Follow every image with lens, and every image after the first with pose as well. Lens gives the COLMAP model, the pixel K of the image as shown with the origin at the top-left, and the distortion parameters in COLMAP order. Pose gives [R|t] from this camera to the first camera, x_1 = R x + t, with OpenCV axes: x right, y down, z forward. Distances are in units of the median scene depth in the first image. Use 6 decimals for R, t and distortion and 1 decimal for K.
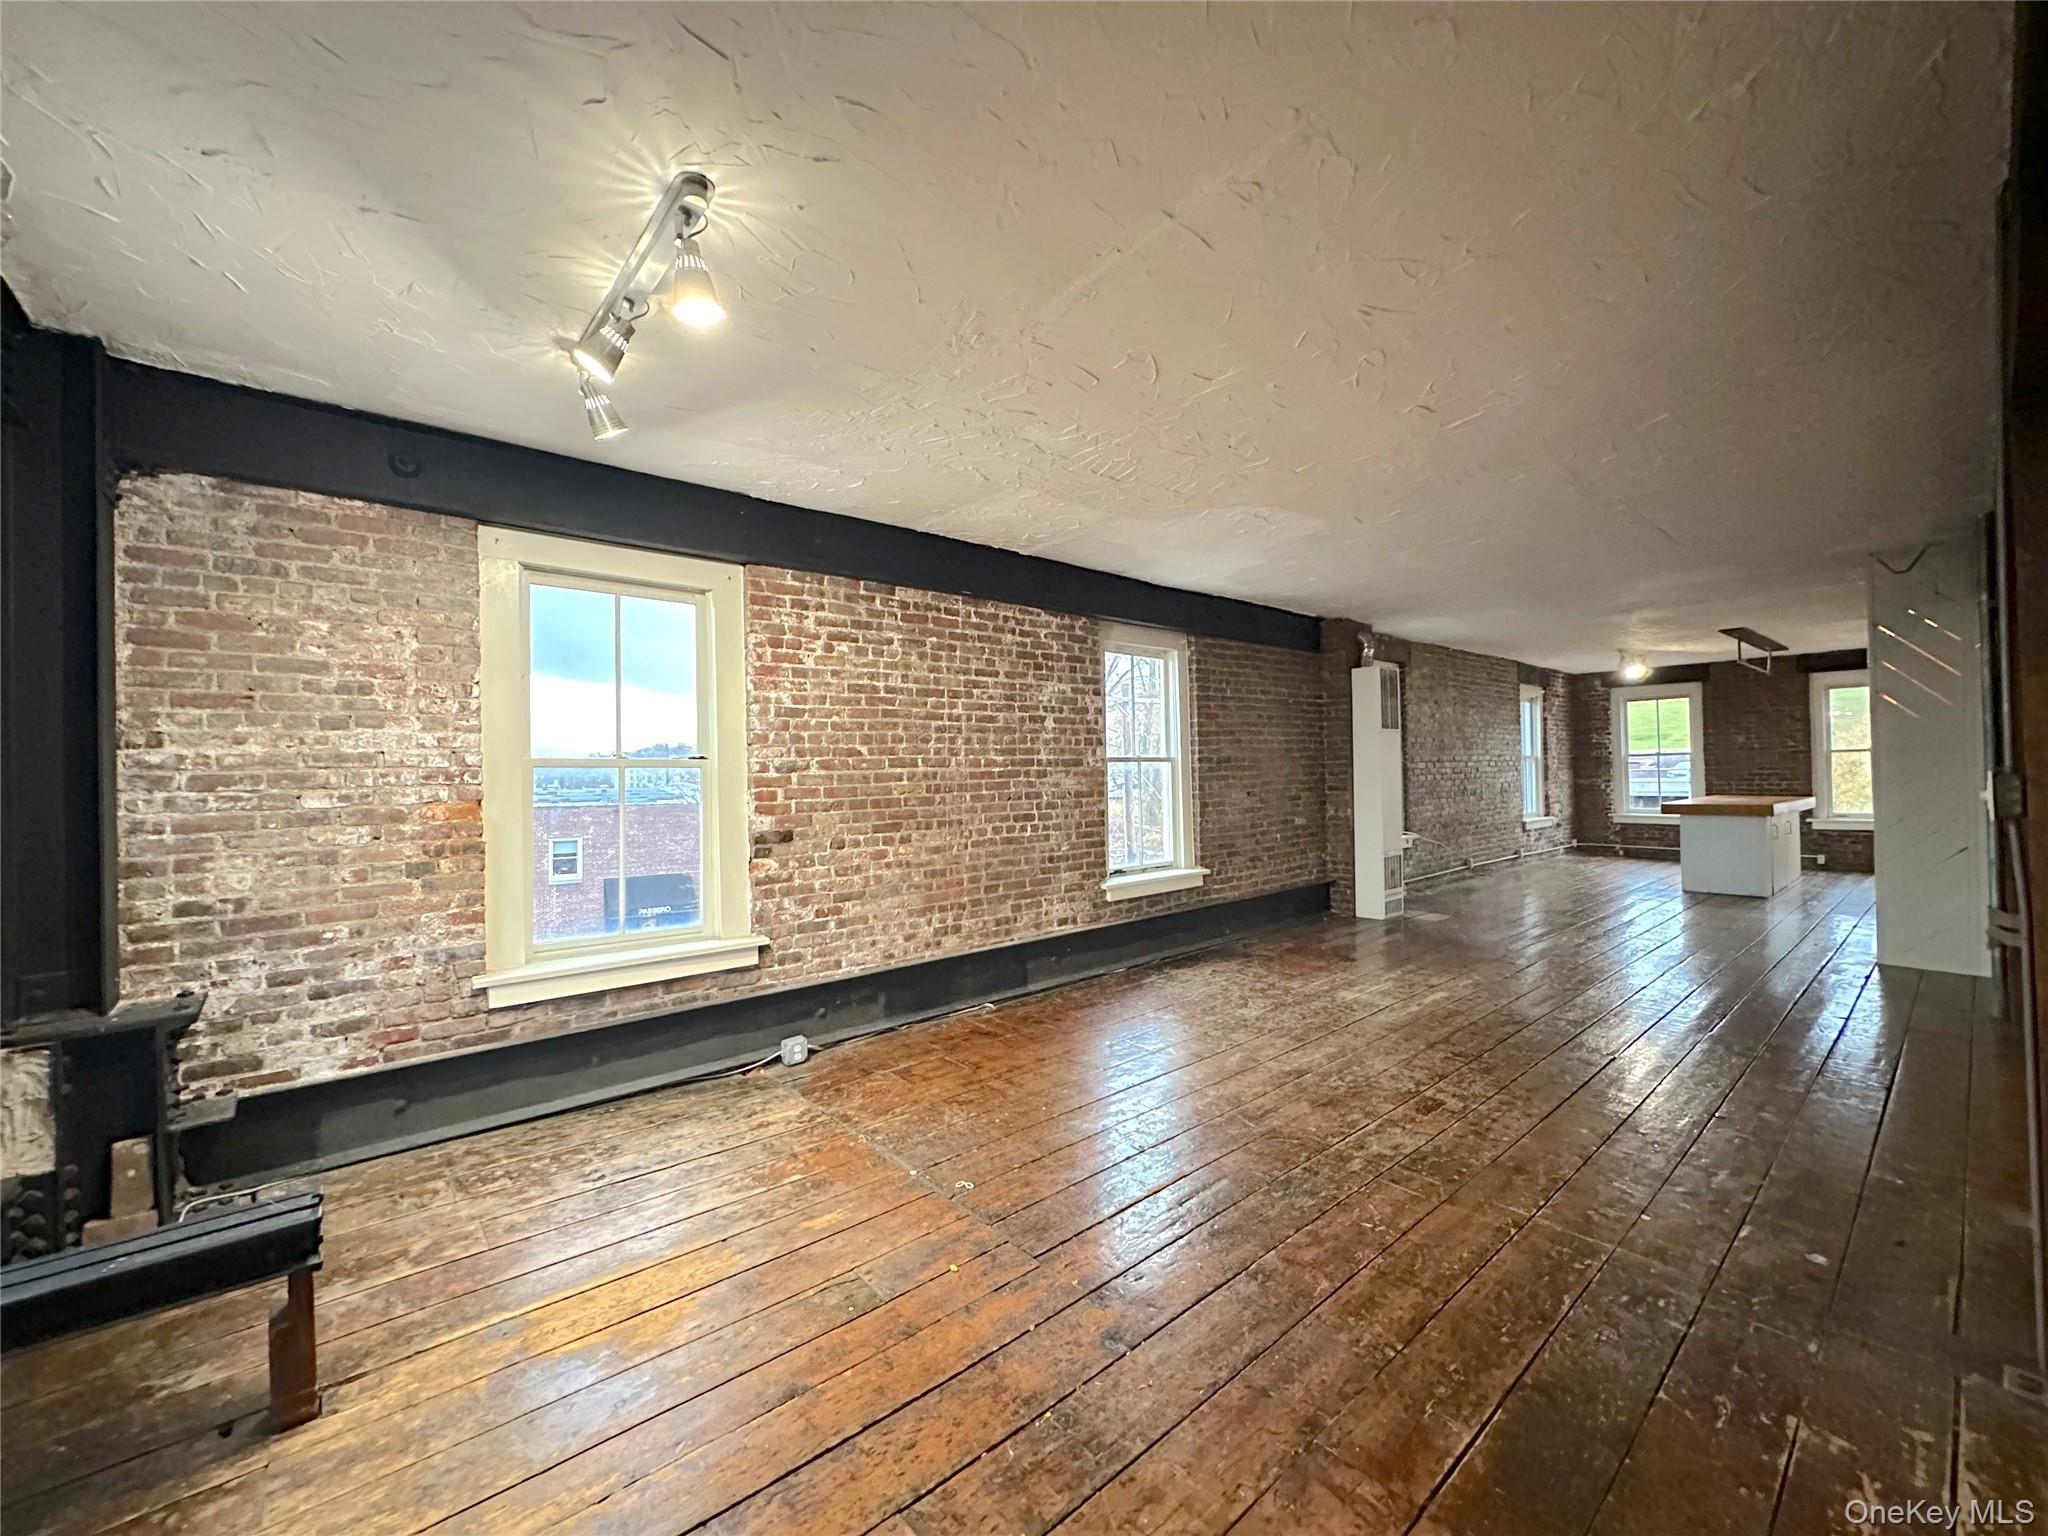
lens RADIAL K [[815.8, 0, 1022.2], [0, 815.8, 770.5], [0, 0, 1]] dist [-0.001400, -0.000007]
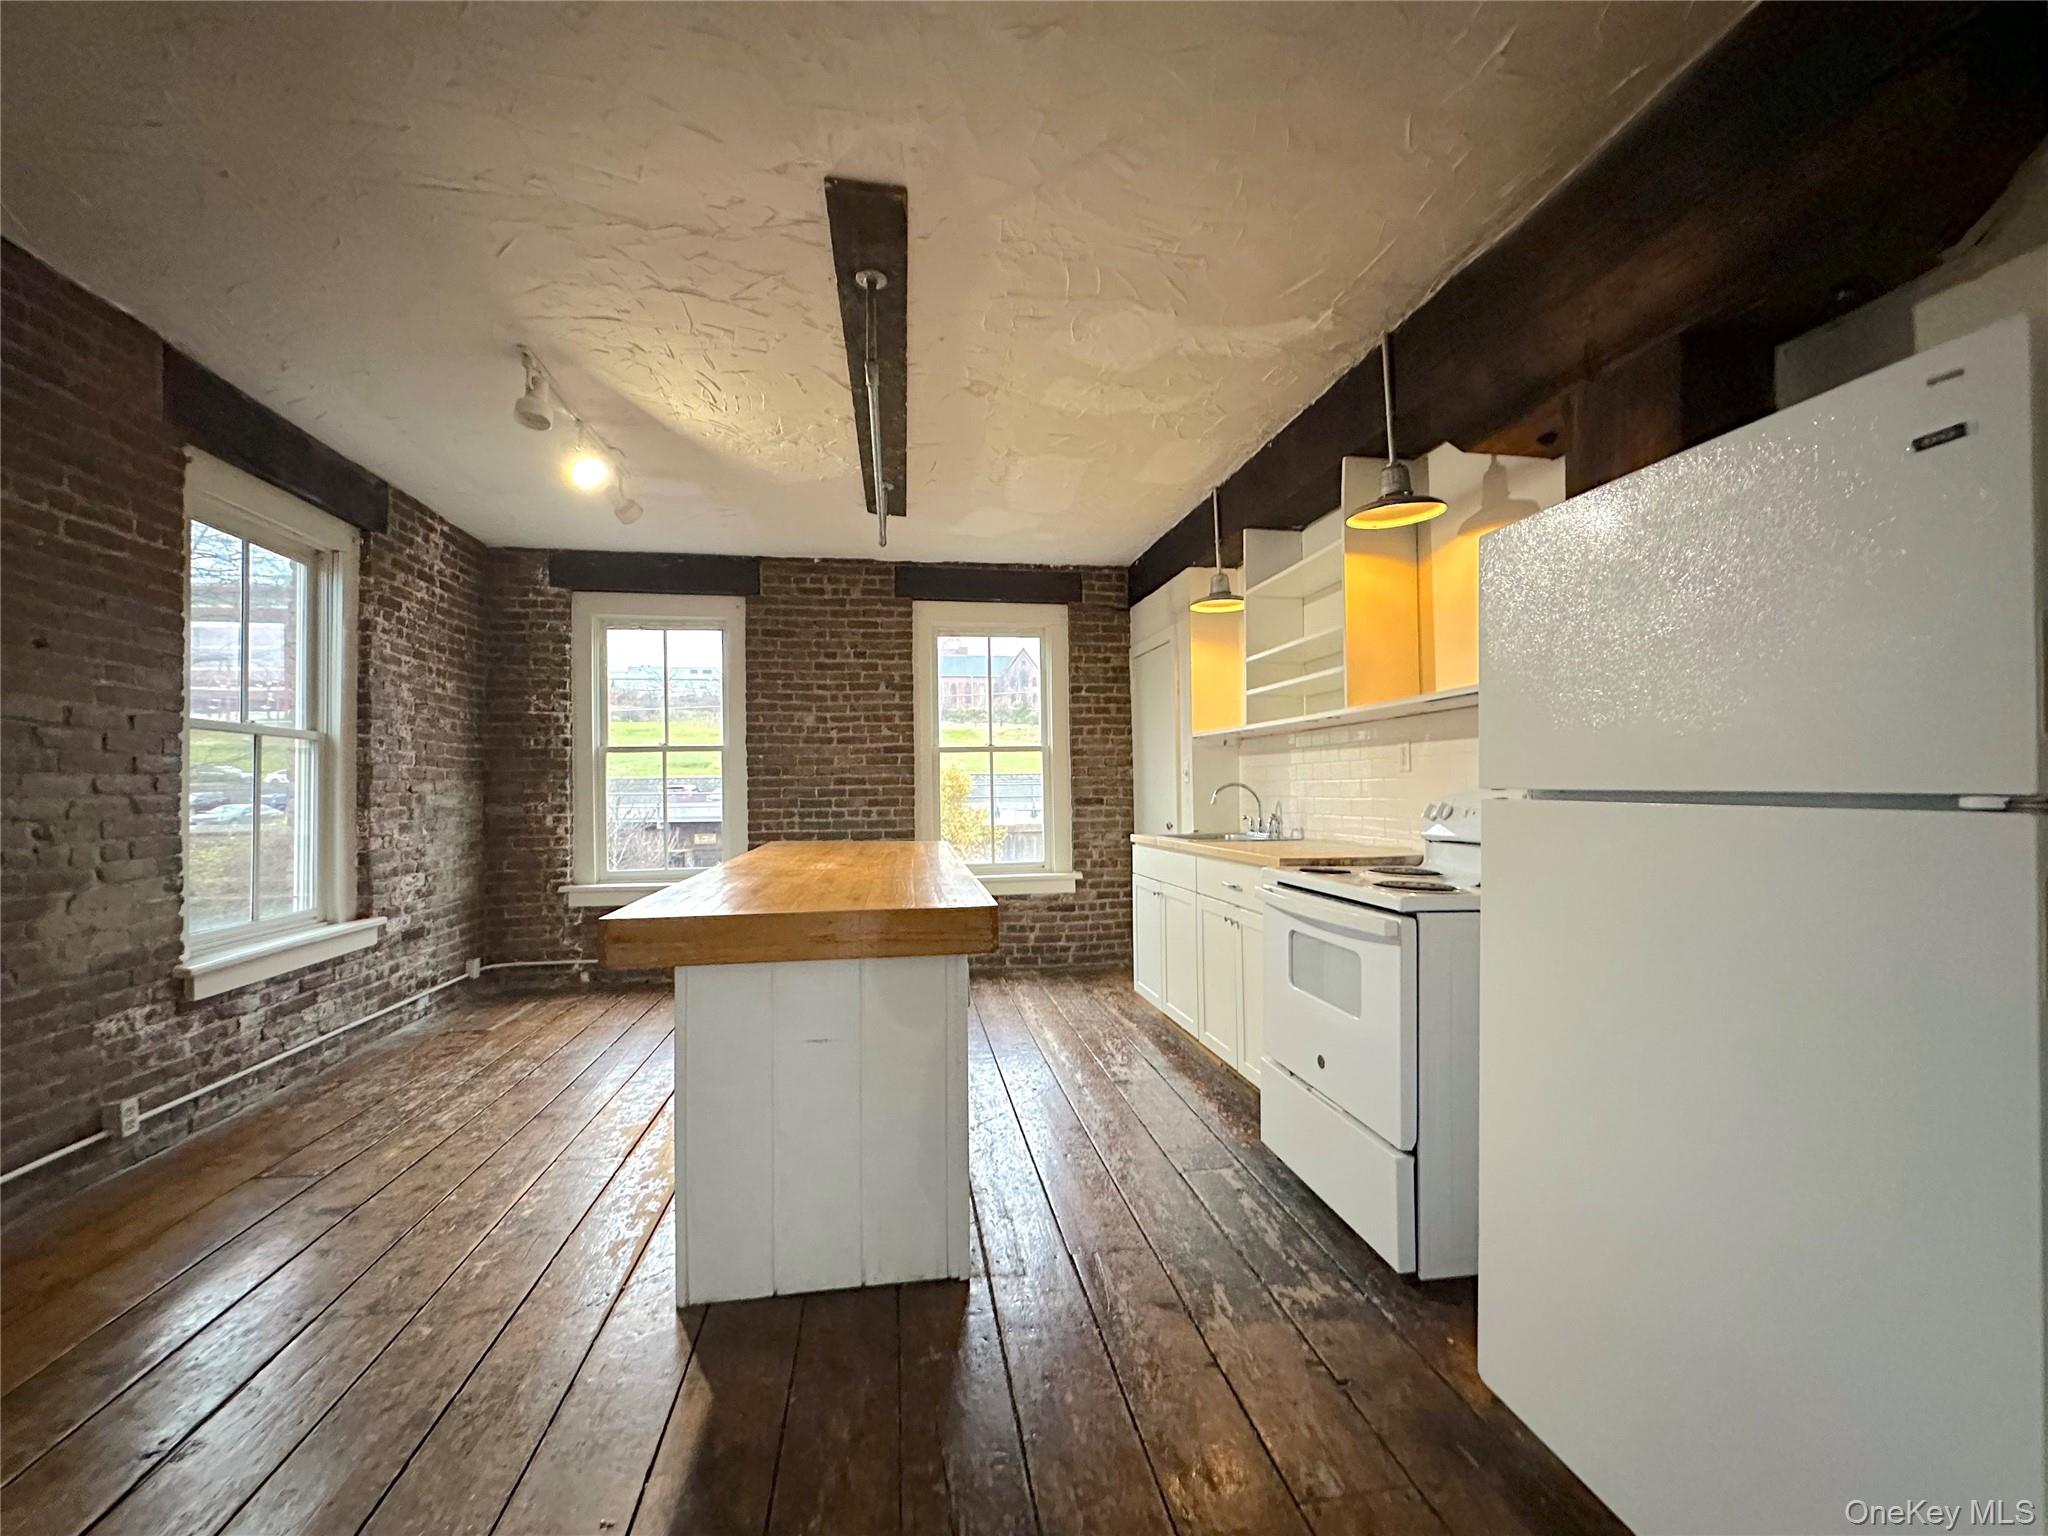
lens RADIAL K [[815.8, 0, 1025.0], [0, 815.8, 770.6], [0, 0, 1]] dist [-0.001400, -0.000007]
pose [[0.506772, 0.029333, 0.861581, 1.292833], [-0.002299, 0.999463, -0.032675, 0.017506], [-0.862077, 0.014578, 0.506567, 1.571901]]
